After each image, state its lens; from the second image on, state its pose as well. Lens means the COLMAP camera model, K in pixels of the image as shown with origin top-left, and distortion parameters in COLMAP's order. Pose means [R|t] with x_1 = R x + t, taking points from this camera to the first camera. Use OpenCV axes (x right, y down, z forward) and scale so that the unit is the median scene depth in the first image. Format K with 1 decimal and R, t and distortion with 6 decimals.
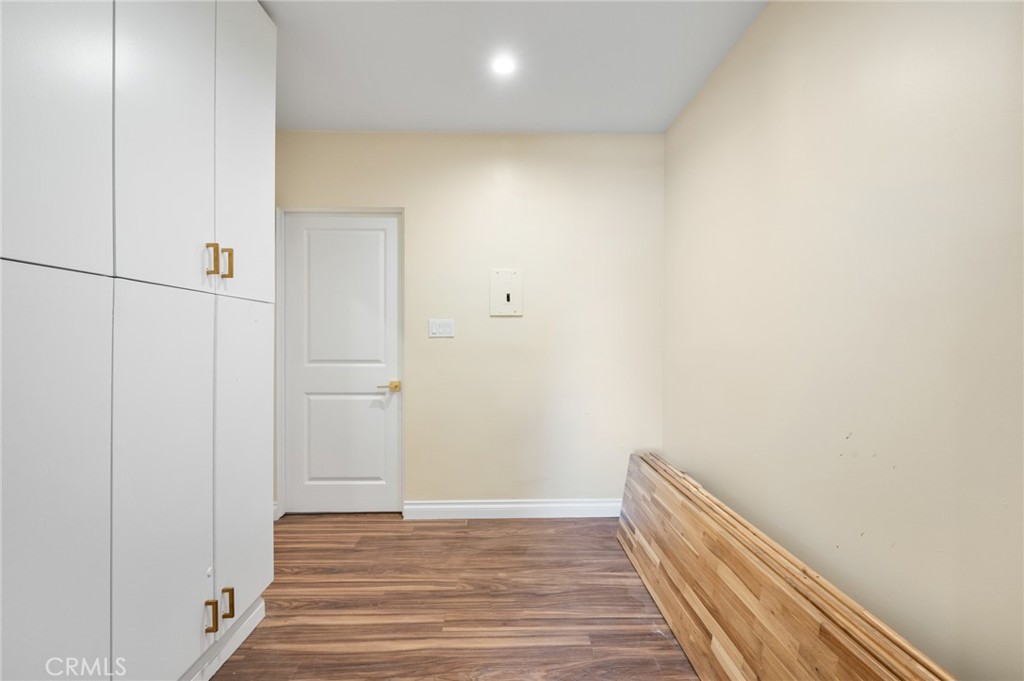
lens RADIAL K [[474.7, 0, 512.0], [0, 474.7, 340.5], [0, 0, 1]] dist [-0.001512, -0.000257]
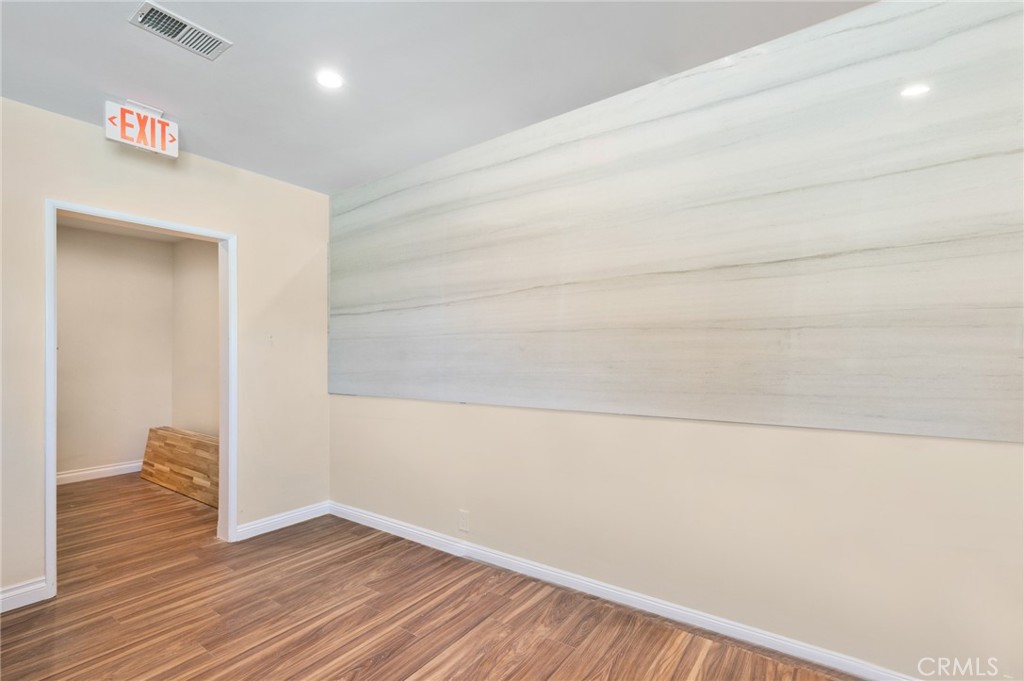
lens RADIAL K [[461.4, 0, 528.8], [0, 461.4, 341.9], [0, 0, 1]] dist [-0.000861, -0.000144]
pose [[0.579684, 0.012246, 0.814749, -0.298583], [0.003450, 0.999841, -0.017482, -0.035095], [-0.814834, 0.012945, 0.579550, -1.016430]]
